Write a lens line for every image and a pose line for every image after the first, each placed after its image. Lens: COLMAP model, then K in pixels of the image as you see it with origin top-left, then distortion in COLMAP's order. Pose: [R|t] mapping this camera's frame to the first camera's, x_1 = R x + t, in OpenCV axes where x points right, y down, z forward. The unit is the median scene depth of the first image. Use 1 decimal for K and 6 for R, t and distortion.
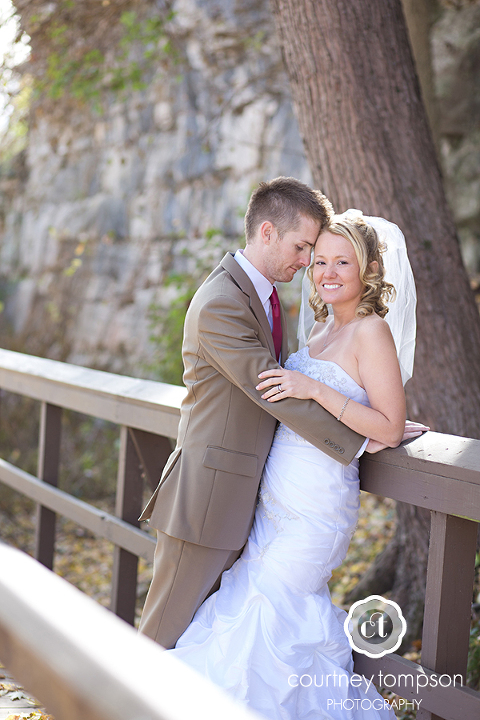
lens RADIAL K [[1744.7, 0, 240.0], [0, 1744.7, 360.0], [0, 0, 1]] dist [-0.075409, -0.513030]
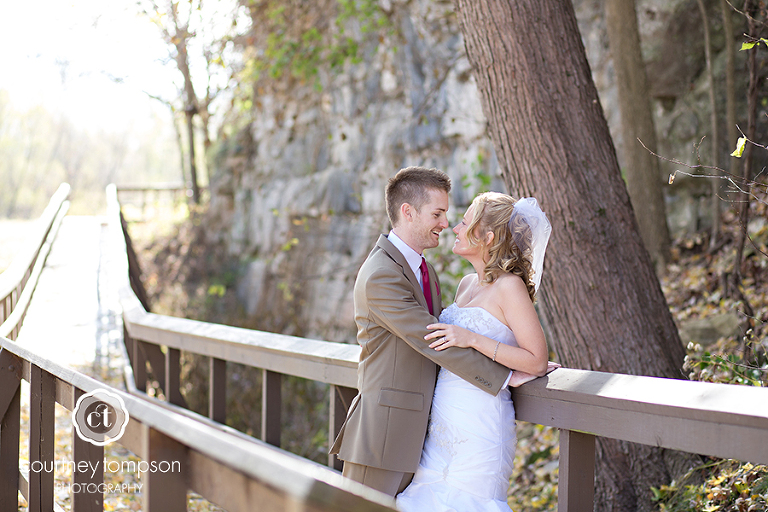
lens RADIAL K [[1916.1, 0, 384.0], [0, 1916.1, 256.0], [0, 0, 1]] dist [-0.030340, -0.167017]
pose [[0.997274, -0.044946, -0.058517, 0.039421], [0.042356, 0.998098, -0.044782, 0.010239], [0.060419, 0.042181, 0.997281, -0.219701]]
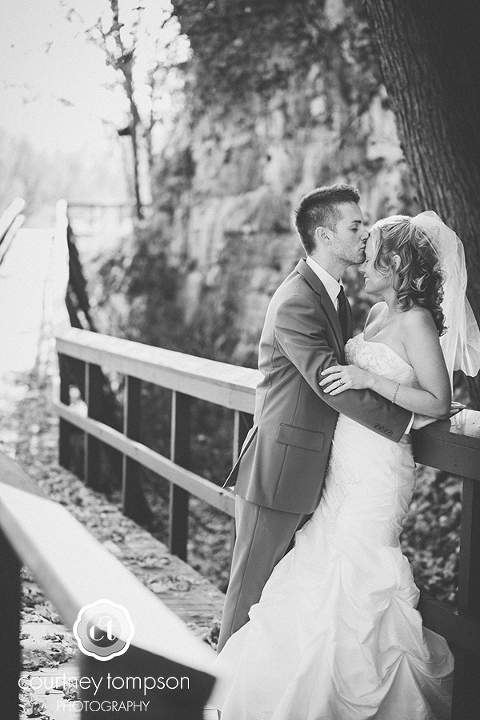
lens RADIAL K [[1744.7, 0, 240.0], [0, 1744.7, 360.0], [0, 0, 1]] dist [-0.075409, -0.513030]
pose [[0.994252, -0.024426, -0.104241, 0.047613], [0.025239, 0.999660, 0.006487, -0.001555], [0.104047, -0.009081, 0.994531, -0.101474]]
